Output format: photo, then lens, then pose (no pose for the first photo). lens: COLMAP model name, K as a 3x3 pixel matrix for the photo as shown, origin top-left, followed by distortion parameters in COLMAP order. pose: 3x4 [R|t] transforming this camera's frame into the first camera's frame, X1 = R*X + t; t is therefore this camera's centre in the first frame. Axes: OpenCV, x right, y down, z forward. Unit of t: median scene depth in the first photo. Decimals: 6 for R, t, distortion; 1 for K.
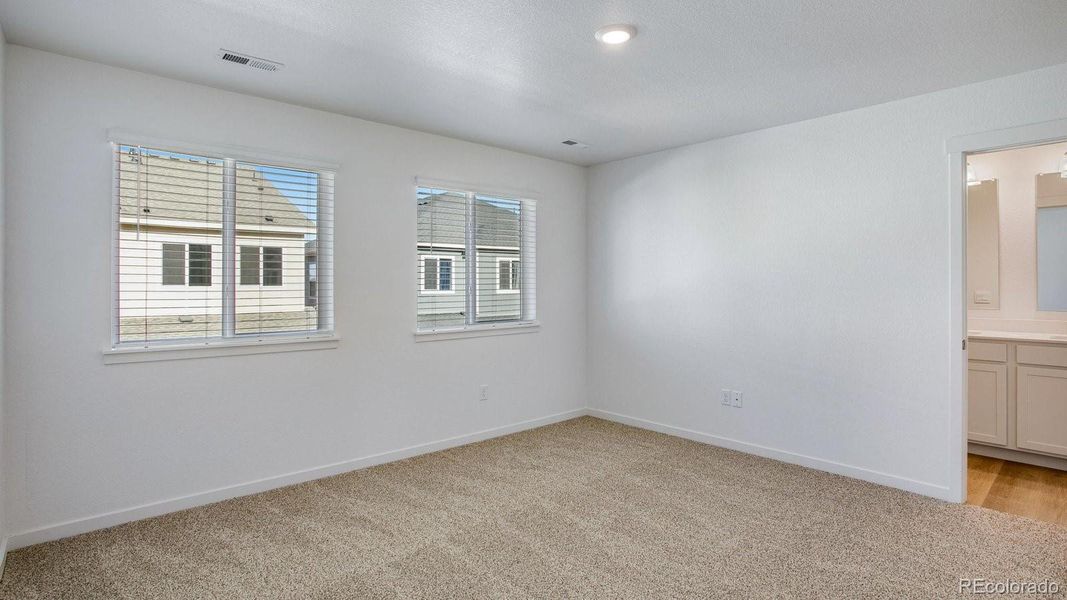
lens RADIAL K [[534.5, 0, 521.4], [0, 534.5, 297.0], [0, 0, 1]] dist [-0.042363, 0.024264]
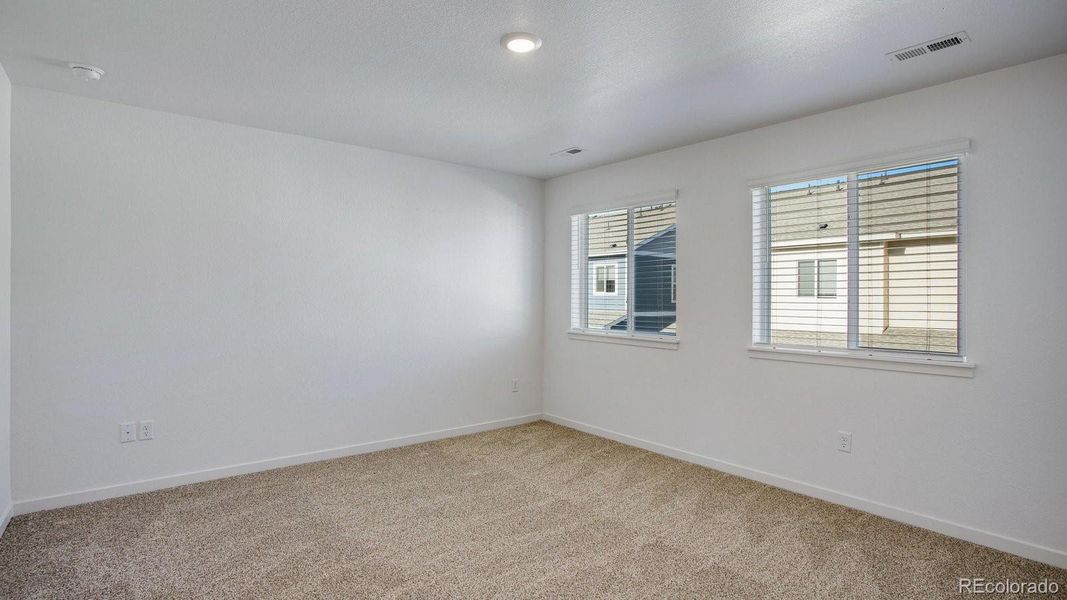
lens RADIAL K [[534.3, 0, 535.3], [0, 534.3, 286.6], [0, 0, 1]] dist [-0.038878, 0.025234]
pose [[-0.057226, -0.029423, -0.997928, 0.725309], [-0.030932, 0.999138, -0.027685, 0.006361], [0.997882, 0.029283, -0.058087, 0.668887]]
